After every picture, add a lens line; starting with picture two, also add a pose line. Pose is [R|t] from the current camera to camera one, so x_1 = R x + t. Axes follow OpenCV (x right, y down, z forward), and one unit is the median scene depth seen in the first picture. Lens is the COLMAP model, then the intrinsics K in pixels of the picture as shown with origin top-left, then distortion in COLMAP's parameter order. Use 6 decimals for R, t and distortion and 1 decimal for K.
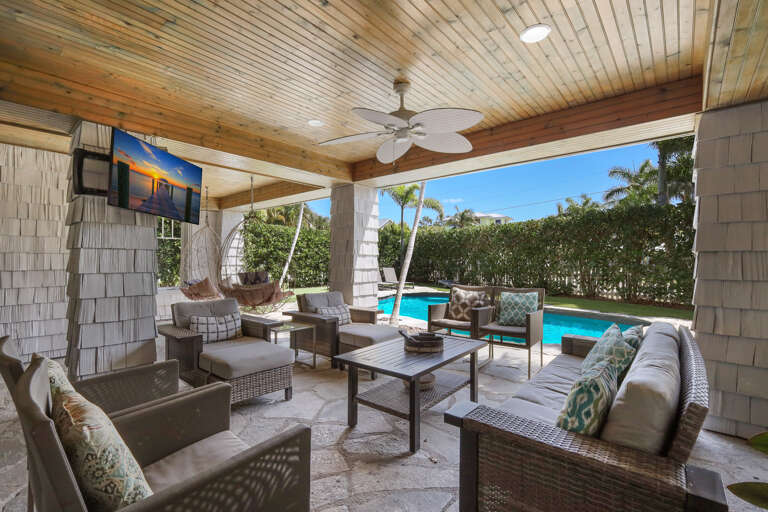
lens RADIAL K [[347.8, 0, 384.0], [0, 347.8, 256.0], [0, 0, 1]] dist [0.001615, -0.000376]
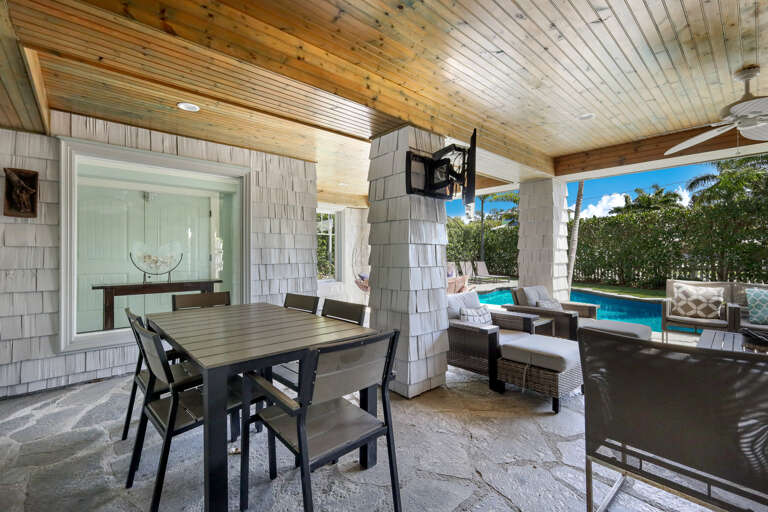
lens RADIAL K [[334.8, 0, 380.9], [0, 334.8, 252.5], [0, 0, 1]] dist [0.003022, 0.000386]
pose [[0.990931, -0.002363, -0.134352, -0.554939], [0.003393, 0.999967, 0.007440, -0.003121], [0.134330, -0.007828, 0.990906, -0.026814]]
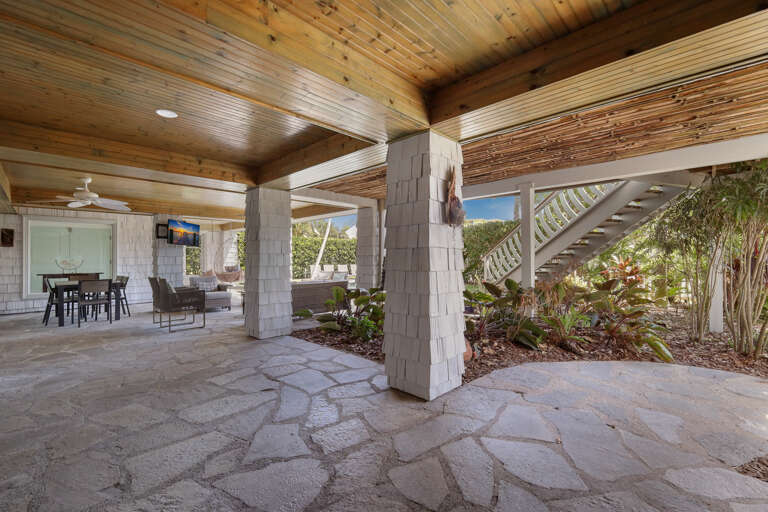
lens RADIAL K [[331.6, 0, 384.0], [0, 331.6, 256.0], [0, 0, 1]] dist [0.001556, 0.000257]
pose [[0.997994, -0.006646, -0.062952, 0.846913], [0.006914, 0.999968, 0.004052, -0.017270], [0.062923, -0.004479, 0.998008, -1.171791]]
